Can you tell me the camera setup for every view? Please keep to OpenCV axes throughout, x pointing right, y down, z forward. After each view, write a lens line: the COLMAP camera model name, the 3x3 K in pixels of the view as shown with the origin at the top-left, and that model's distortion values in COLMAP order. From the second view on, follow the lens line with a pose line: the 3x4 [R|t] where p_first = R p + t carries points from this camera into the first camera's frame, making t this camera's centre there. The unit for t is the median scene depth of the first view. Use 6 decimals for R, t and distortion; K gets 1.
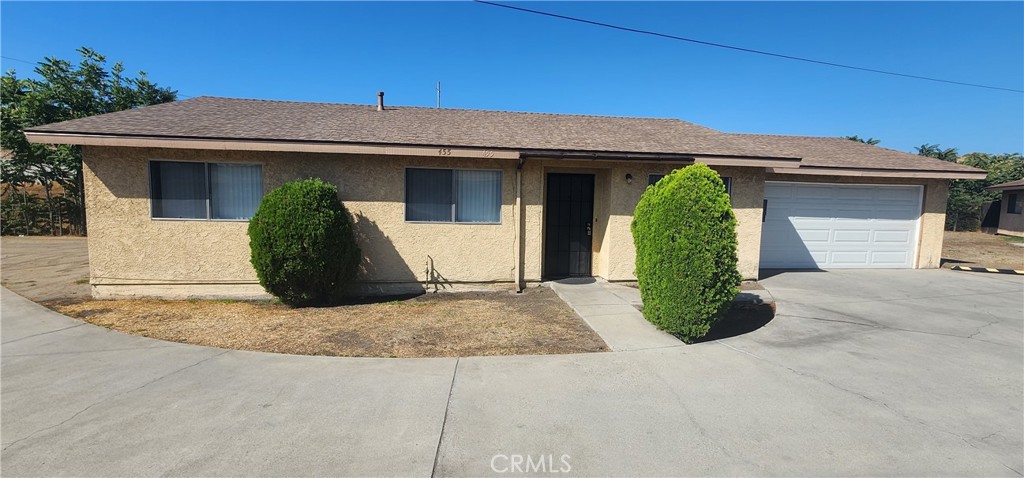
lens RADIAL K [[419.4, 0, 512.0], [0, 419.4, 239.0], [0, 0, 1]] dist [0.001086, 0.000137]
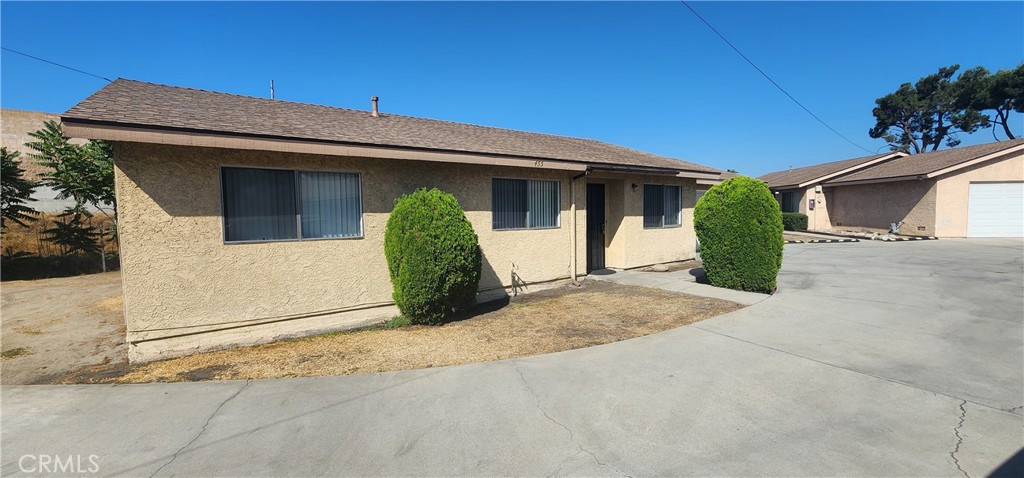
lens RADIAL K [[419.4, 0, 512.0], [0, 419.4, 239.0], [0, 0, 1]] dist [0.001086, 0.000137]
pose [[0.872848, -0.065212, 0.483615, -0.749910], [0.078689, 0.996870, -0.007599, -0.007585], [-0.481606, 0.044687, 0.875248, 0.078792]]
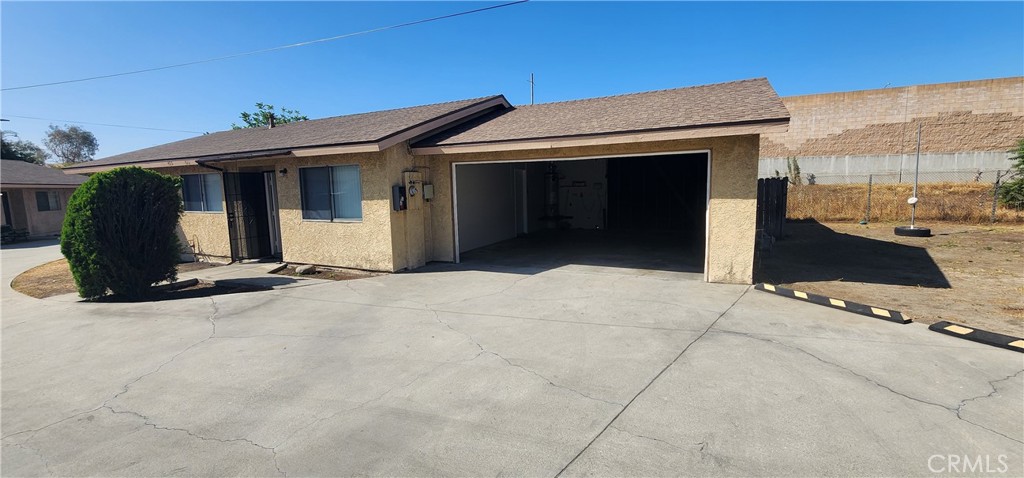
lens RADIAL K [[419.4, 0, 512.0], [0, 419.4, 239.0], [0, 0, 1]] dist [0.001086, 0.000137]
pose [[0.827628, 0.033613, -0.560270, 1.585256], [-0.016015, 0.999213, 0.036289, -0.018695], [0.561048, -0.021061, 0.827515, 0.452730]]
